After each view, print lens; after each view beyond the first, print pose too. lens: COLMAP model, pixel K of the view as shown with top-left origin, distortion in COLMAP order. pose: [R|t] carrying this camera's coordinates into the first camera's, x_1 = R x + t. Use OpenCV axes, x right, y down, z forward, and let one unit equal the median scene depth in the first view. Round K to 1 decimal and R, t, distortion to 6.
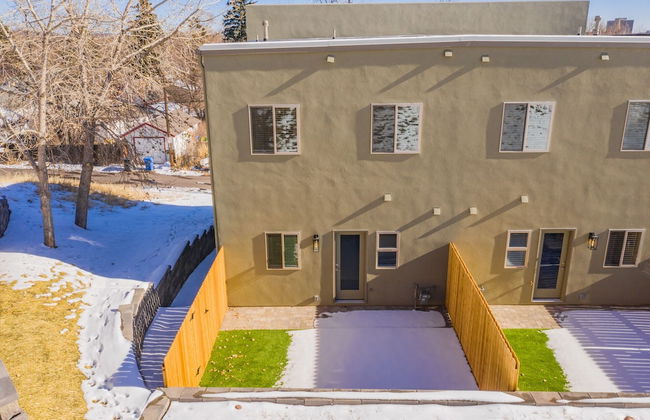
lens RADIAL K [[514.9, 0, 324.8], [0, 514.9, 209.3], [0, 0, 1]] dist [0.002466, 0.010319]
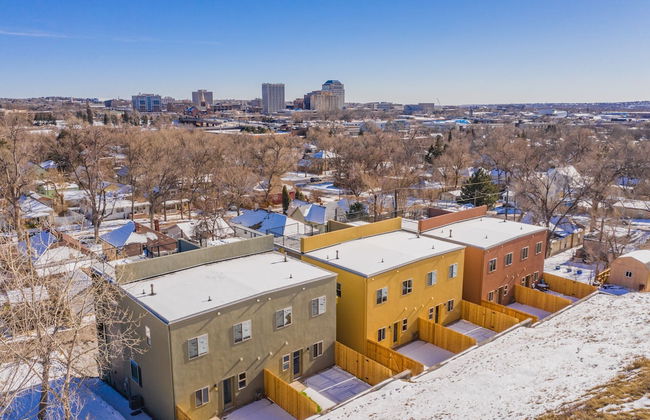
lens RADIAL K [[514.9, 0, 323.2], [0, 514.9, 211.9], [0, 0, 1]] dist [0.002466, 0.010319]
pose [[0.747553, -0.126006, 0.652141, -1.071759], [0.199008, 0.979225, -0.038919, -0.524681], [-0.633688, 0.158876, 0.757098, -1.170157]]
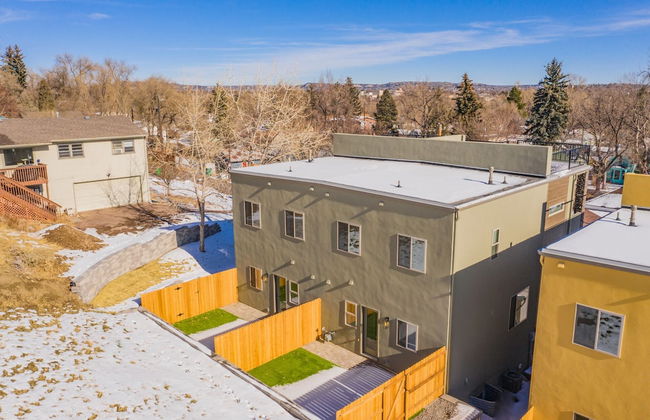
lens RADIAL K [[514.9, 0, 325.9], [0, 514.9, 211.9], [0, 0, 1]] dist [0.002466, 0.010319]
pose [[0.718866, 0.159675, -0.676562, 1.362845], [-0.216323, 0.976322, 0.000573, -0.214915], [0.660634, 0.145944, 0.736385, -0.244739]]
